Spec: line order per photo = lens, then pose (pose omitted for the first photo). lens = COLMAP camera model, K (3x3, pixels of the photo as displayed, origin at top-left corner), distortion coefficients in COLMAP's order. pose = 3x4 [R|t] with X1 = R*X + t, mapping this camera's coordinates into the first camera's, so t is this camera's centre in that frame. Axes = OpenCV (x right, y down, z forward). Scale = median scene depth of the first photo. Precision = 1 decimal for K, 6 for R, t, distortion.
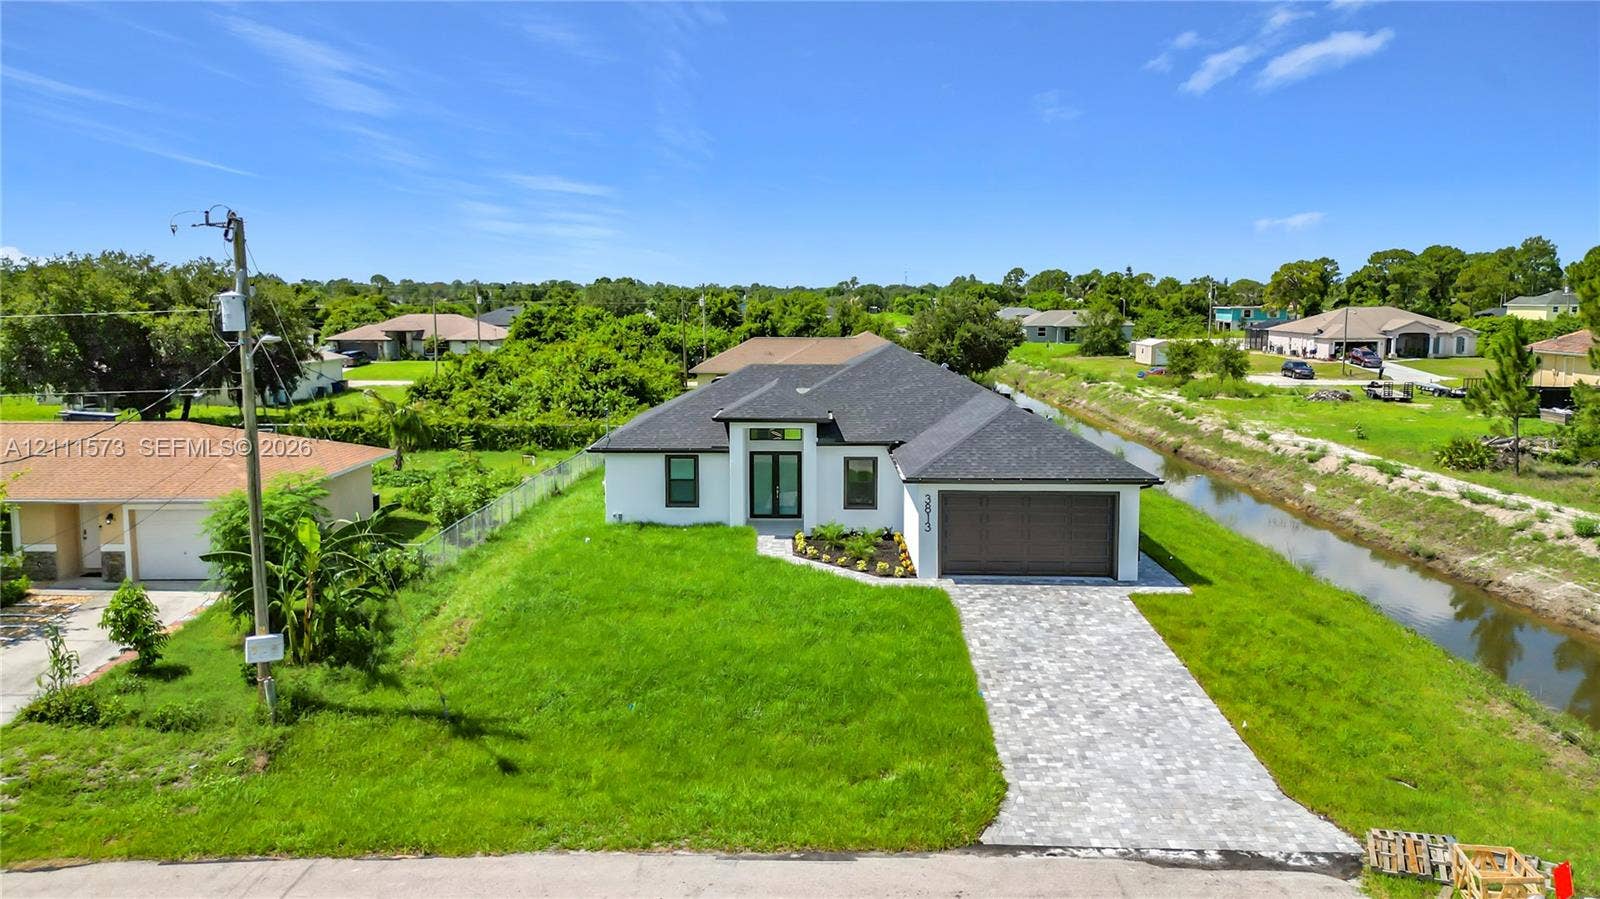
lens RADIAL K [[1110.9, 0, 800.0], [0, 1110.9, 449.5], [0, 0, 1]] dist [0.048690, -0.003328]
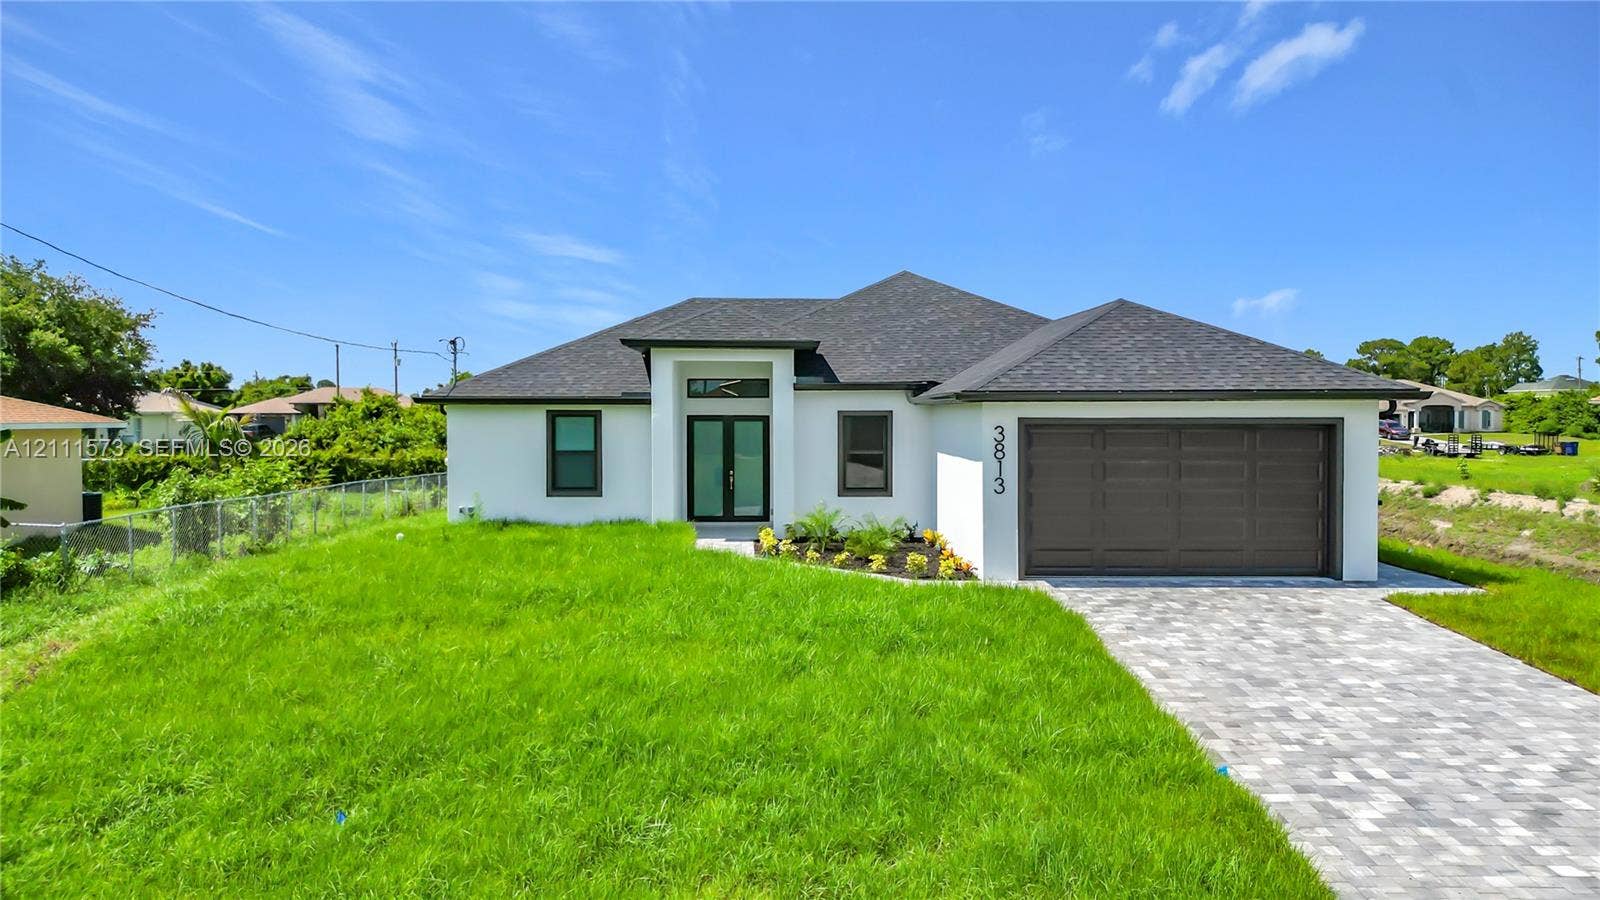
lens RADIAL K [[1160.9, 0, 811.8], [0, 1160.9, 451.8], [0, 0, 1]] dist [0.010960, -0.004953]
pose [[0.999232, -0.000743, 0.039176, -0.000379], [0.004423, 0.995570, -0.093924, 0.105386], [-0.038933, 0.094025, 0.994808, 0.426173]]
